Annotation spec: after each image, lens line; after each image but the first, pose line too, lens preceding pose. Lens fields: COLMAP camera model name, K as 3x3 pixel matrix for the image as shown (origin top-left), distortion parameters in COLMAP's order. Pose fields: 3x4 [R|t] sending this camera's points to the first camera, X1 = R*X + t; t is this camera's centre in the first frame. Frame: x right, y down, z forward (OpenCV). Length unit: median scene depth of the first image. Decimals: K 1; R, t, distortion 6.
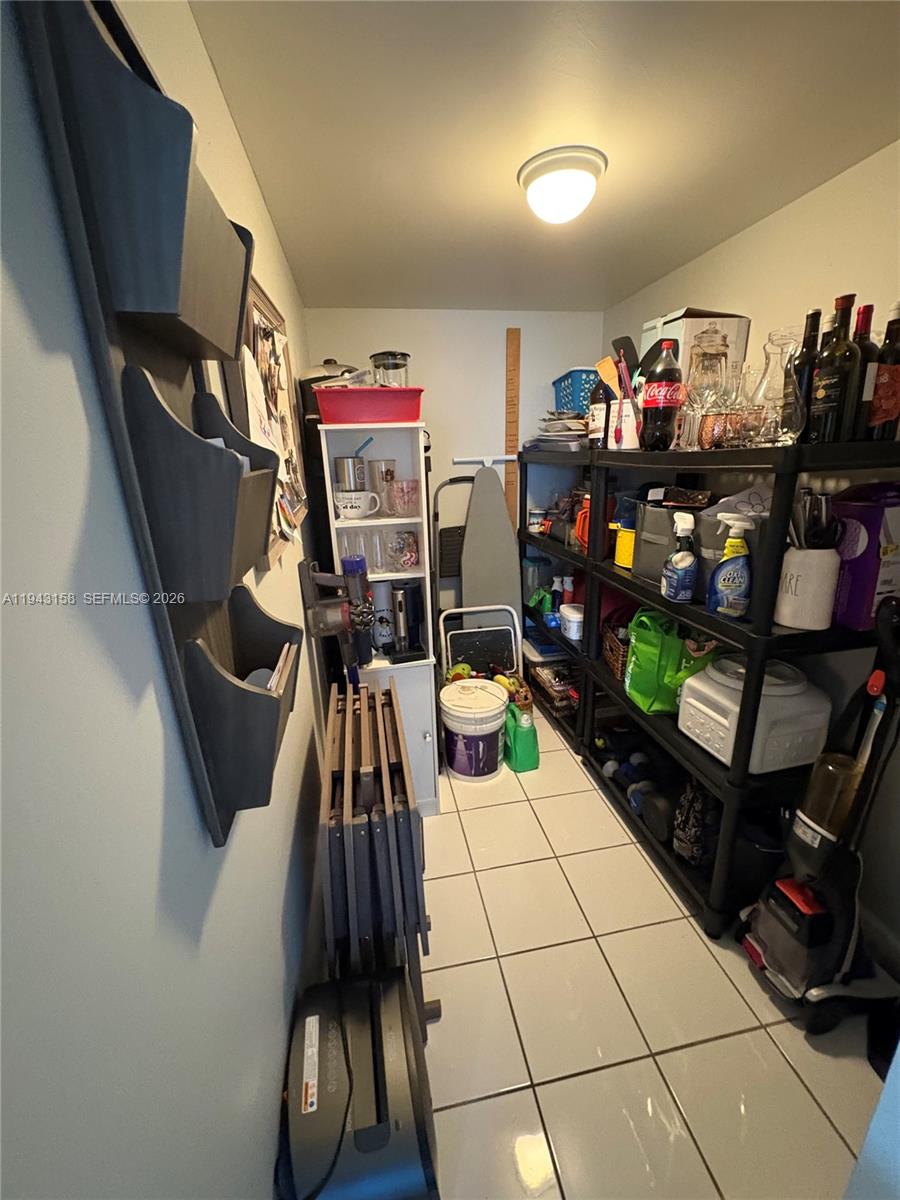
lens RADIAL K [[477.4, 0, 448.9], [0, 477.4, 601.3], [0, 0, 1]] dist [-0.000324, 0.000026]
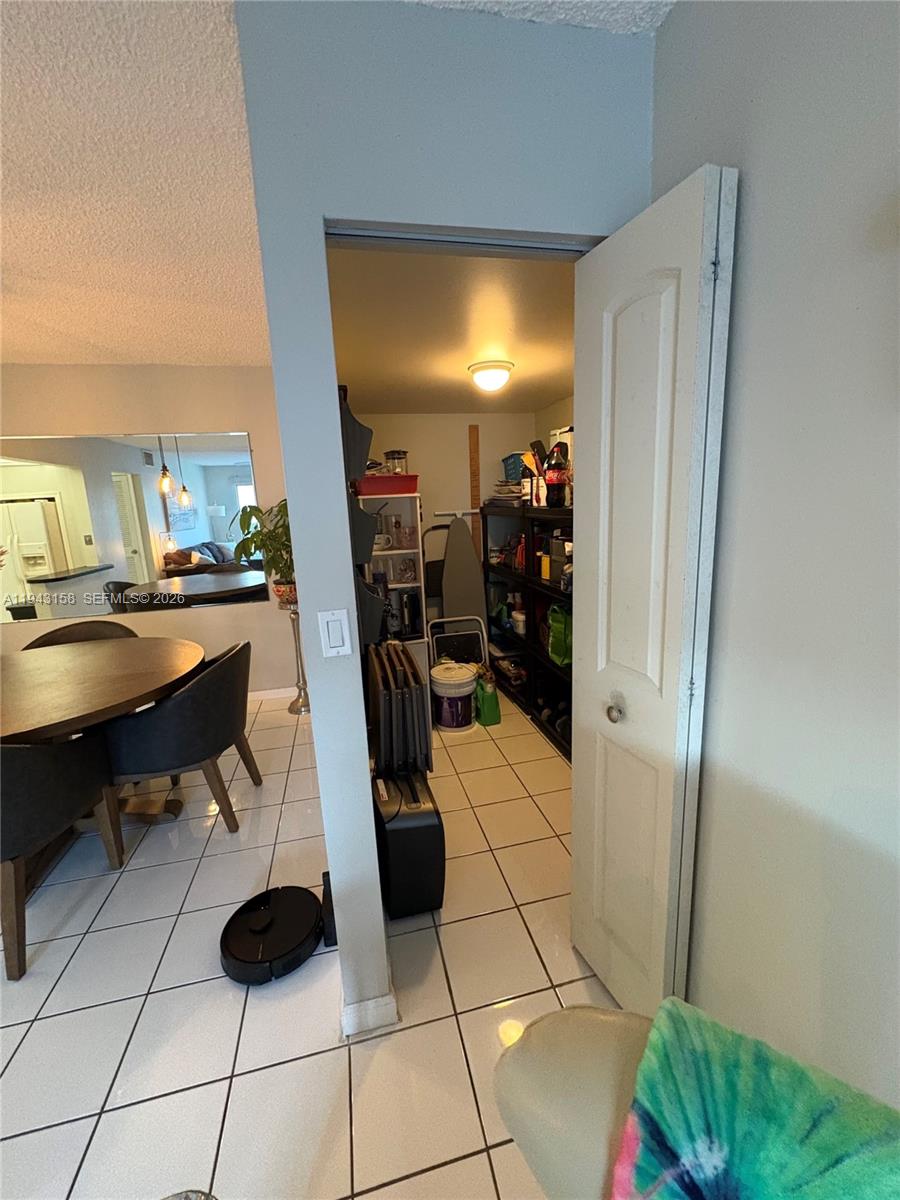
lens RADIAL K [[477.4, 0, 448.9], [0, 477.4, 601.3], [0, 0, 1]] dist [-0.000324, 0.000026]
pose [[0.998565, -0.023569, 0.048079, -0.027433], [0.028220, 0.994741, -0.098463, 0.127964], [-0.045505, 0.099678, 0.993979, -0.472881]]
